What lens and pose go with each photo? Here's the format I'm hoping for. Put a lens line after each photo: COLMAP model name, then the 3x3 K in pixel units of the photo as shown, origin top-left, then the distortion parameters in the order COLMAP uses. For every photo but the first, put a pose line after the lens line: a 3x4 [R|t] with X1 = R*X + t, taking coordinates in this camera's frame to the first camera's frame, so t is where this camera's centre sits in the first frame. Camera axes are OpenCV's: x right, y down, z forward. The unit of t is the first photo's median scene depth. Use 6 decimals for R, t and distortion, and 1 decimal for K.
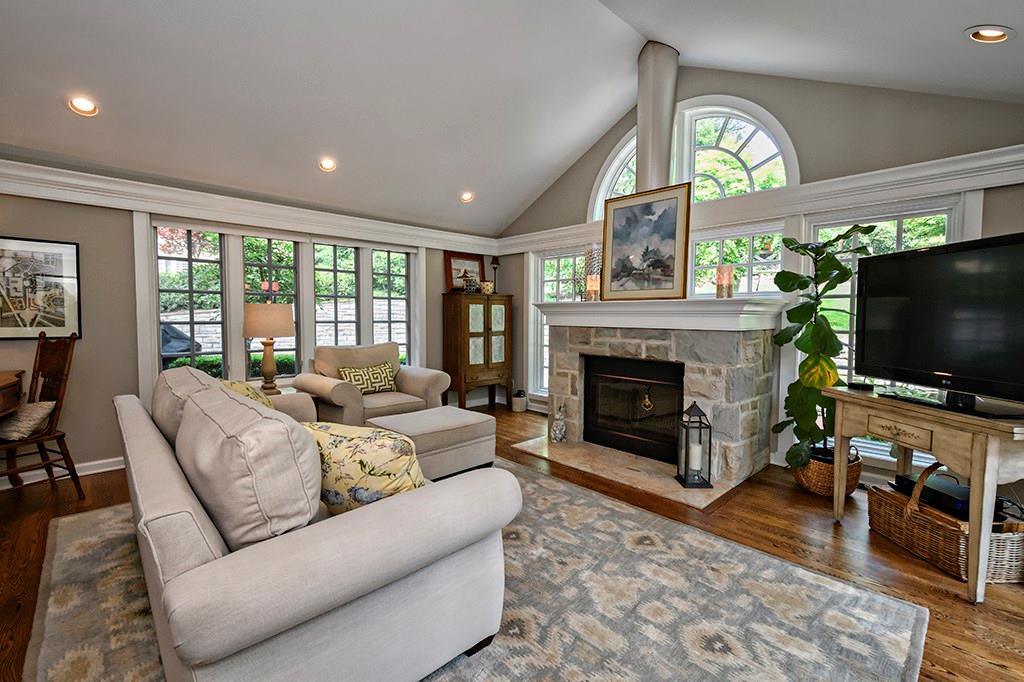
lens RADIAL K [[445.6, 0, 506.6], [0, 445.6, 340.9], [0, 0, 1]] dist [0.002797, -0.000328]
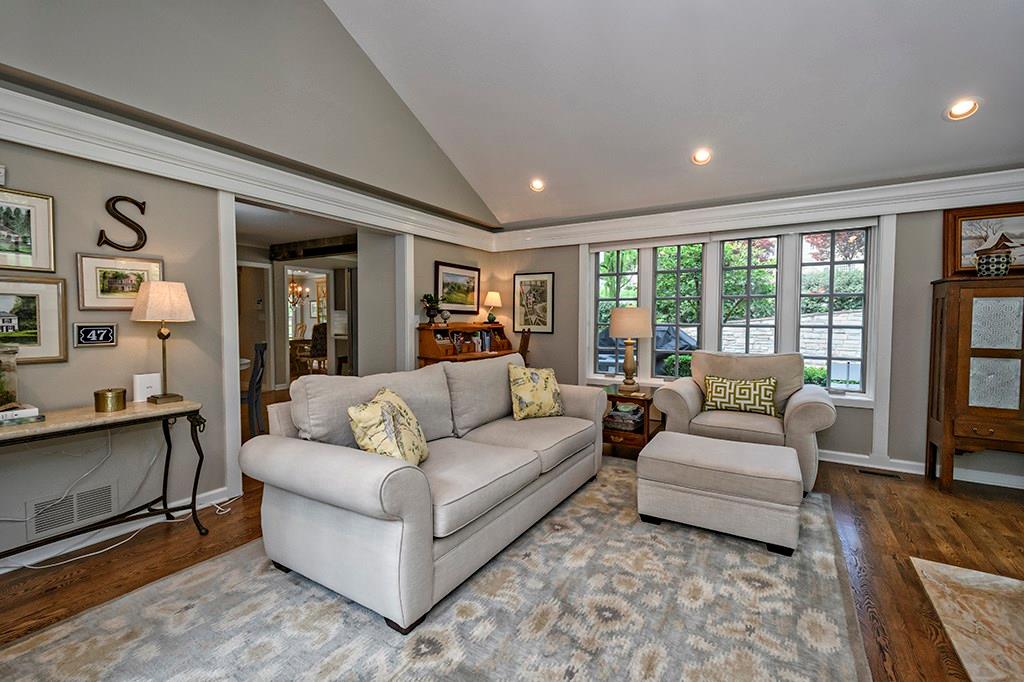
lens RADIAL K [[445.6, 0, 511.2], [0, 445.6, 335.6], [0, 0, 1]] dist [0.002797, -0.000328]
pose [[0.255389, 0.034244, -0.966232, 0.373541], [-0.054693, 0.998284, 0.020924, -0.017096], [0.965290, 0.047502, 0.256824, 0.352059]]
